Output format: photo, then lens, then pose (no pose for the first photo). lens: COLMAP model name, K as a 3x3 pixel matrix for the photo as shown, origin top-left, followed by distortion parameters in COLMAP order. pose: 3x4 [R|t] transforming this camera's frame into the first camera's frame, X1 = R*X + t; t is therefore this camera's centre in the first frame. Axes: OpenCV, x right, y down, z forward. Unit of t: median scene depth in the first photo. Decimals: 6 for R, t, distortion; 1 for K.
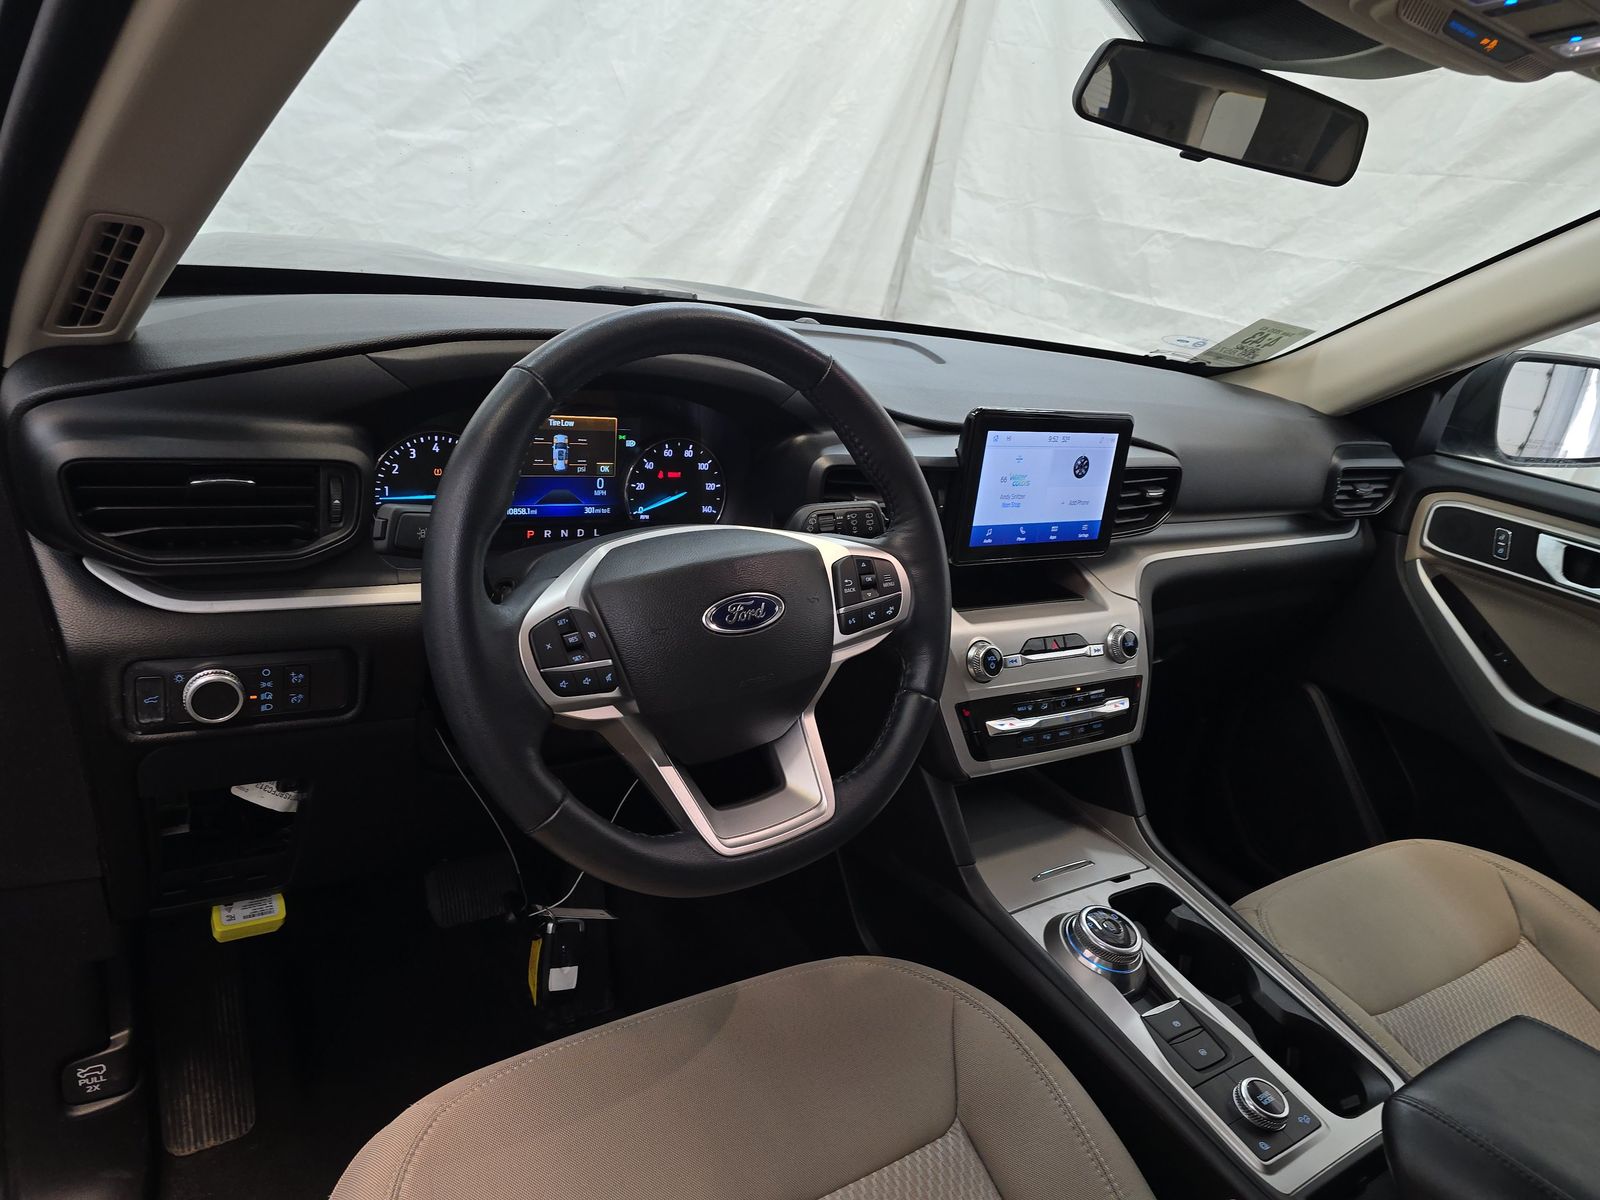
lens RADIAL K [[1070.7, 0, 800.0], [0, 1070.7, 600.0], [0, 0, 1]] dist [0.040160, -0.006826]
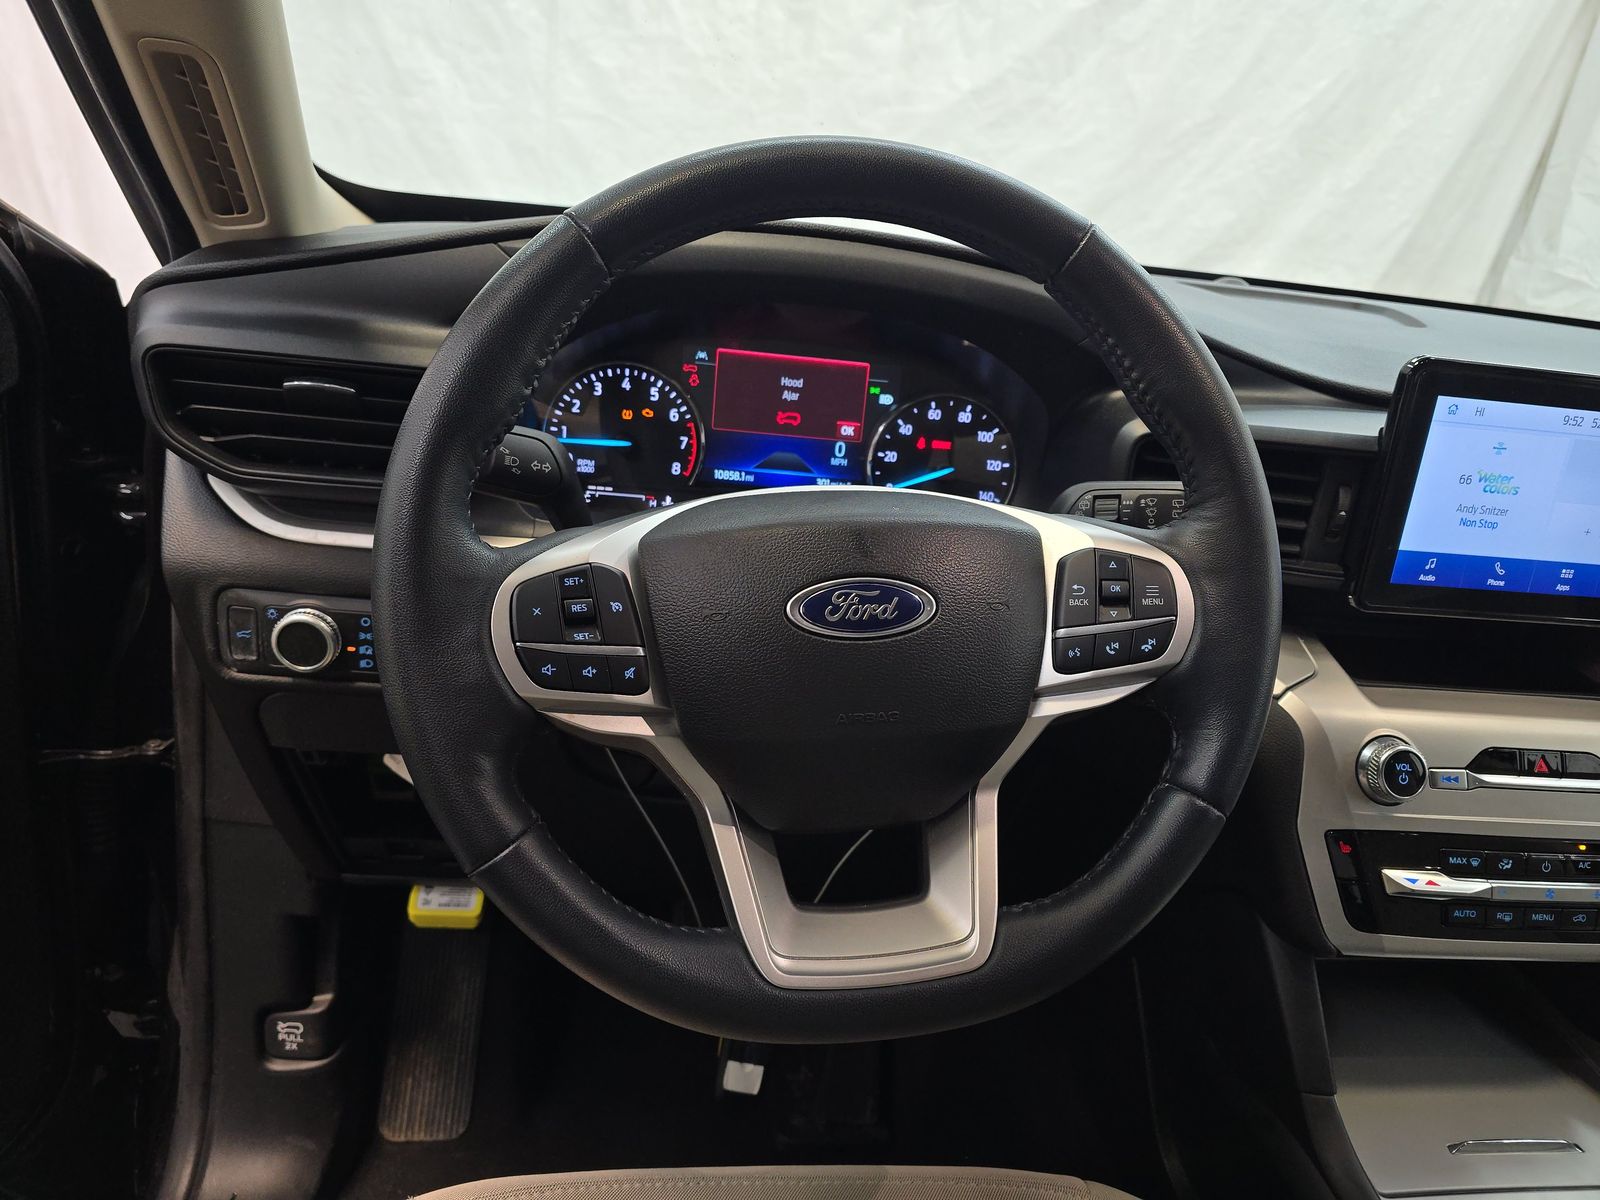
lens RADIAL K [[1079.0, 0, 809.9], [0, 1079.0, 595.5], [0, 0, 1]] dist [0.060937, -0.056695]
pose [[0.892055, 0.104999, -0.439559, 0.147705], [-0.129645, 0.991211, -0.026332, 0.019006], [0.432931, 0.080477, 0.897828, 0.303989]]
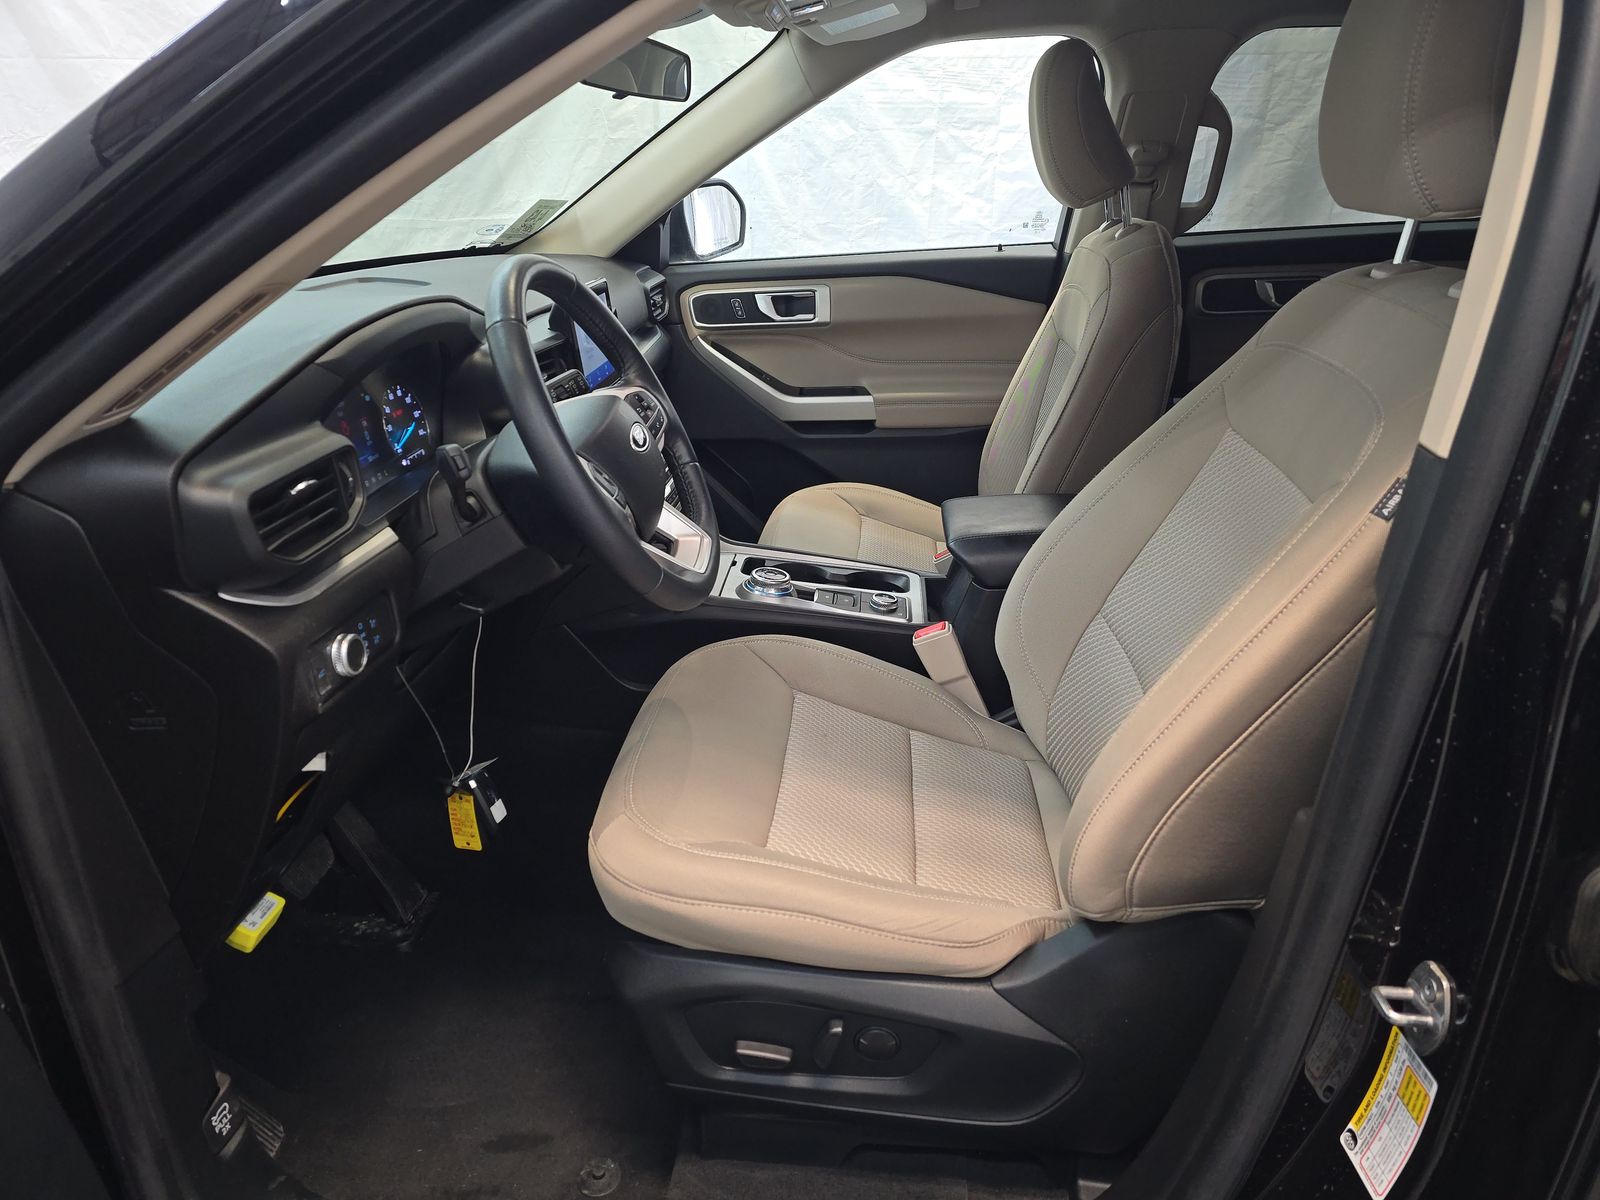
lens RADIAL K [[1070.7, 0, 800.0], [0, 1070.7, 600.0], [0, 0, 1]] dist [0.040160, -0.006826]
pose [[0.611966, -0.458678, 0.644292, -0.766332], [0.395160, 0.883004, 0.253285, -0.059419], [-0.685088, 0.099596, 0.721619, -0.208660]]
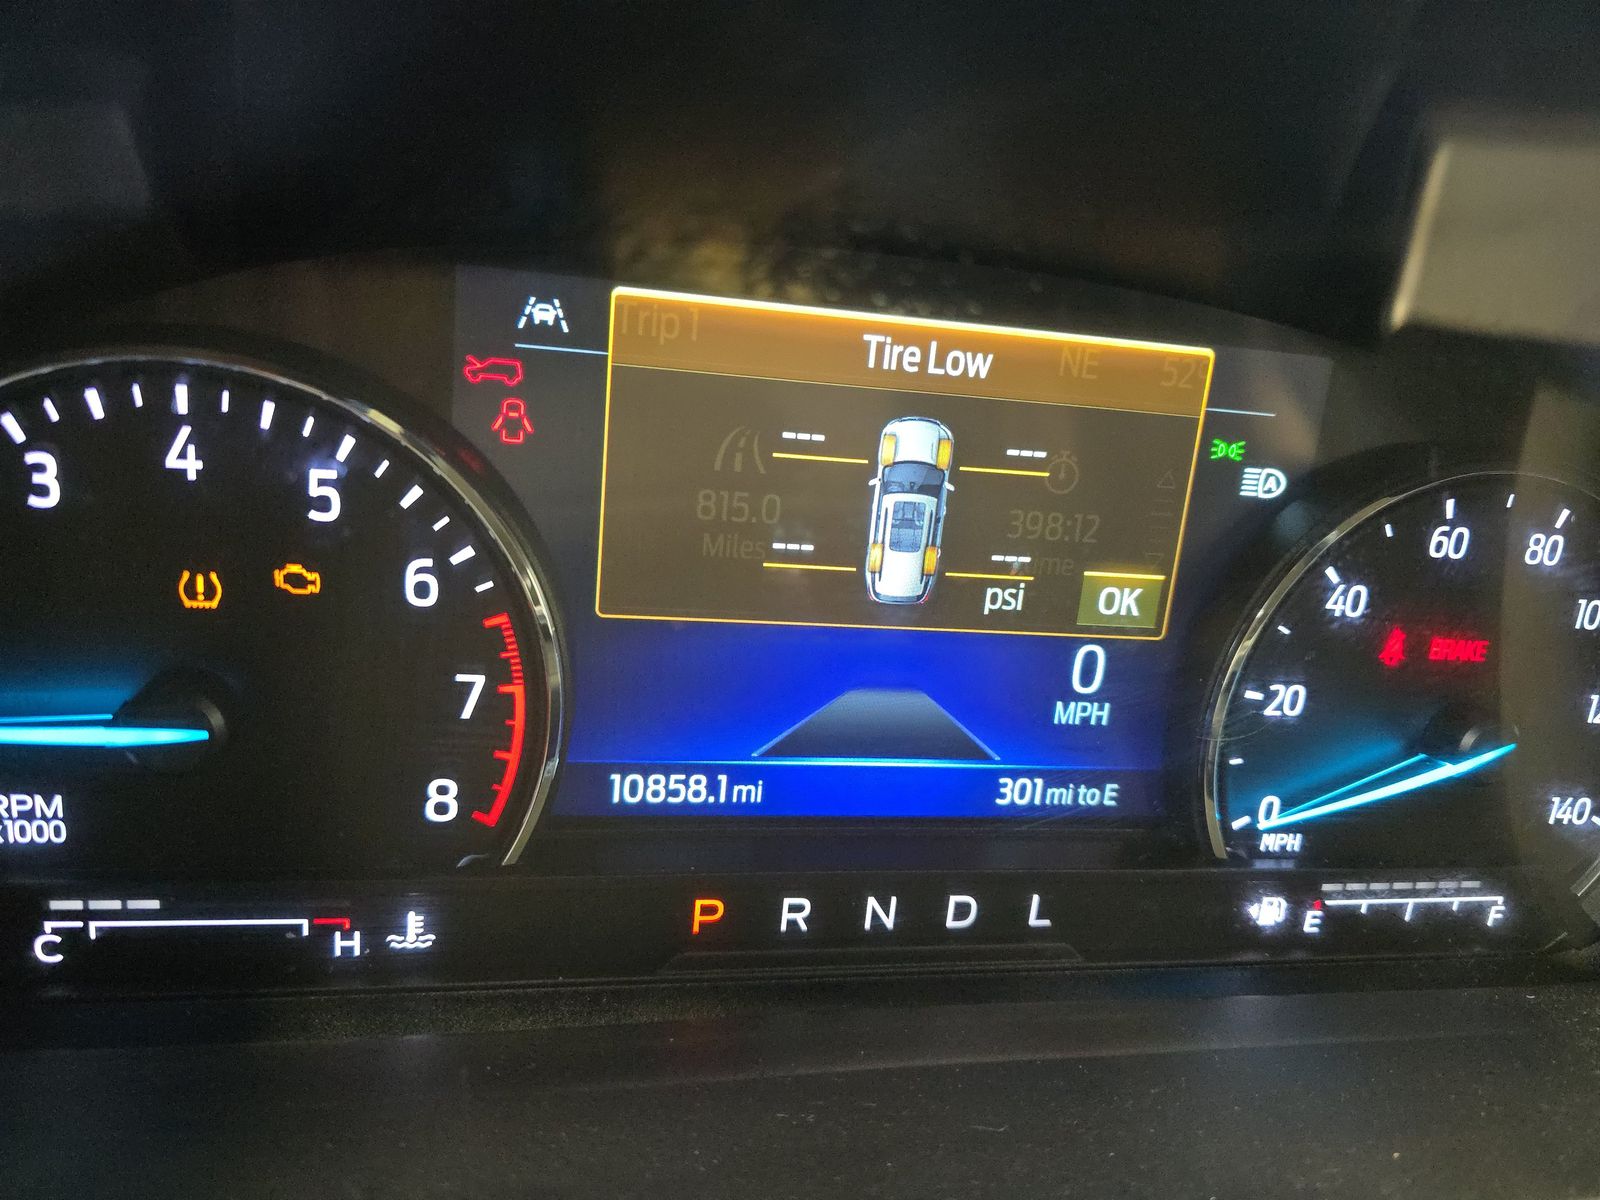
lens RADIAL K [[1077.8, 0, 795.2], [0, 1077.8, 563.3], [0, 0, 1]] dist [-0.035564, -0.001211]
pose [[0.921252, 0.099149, -0.376117, -0.163819], [-0.114109, 0.993311, -0.017648, -0.119430], [0.371851, 0.059177, 0.926404, 0.794443]]
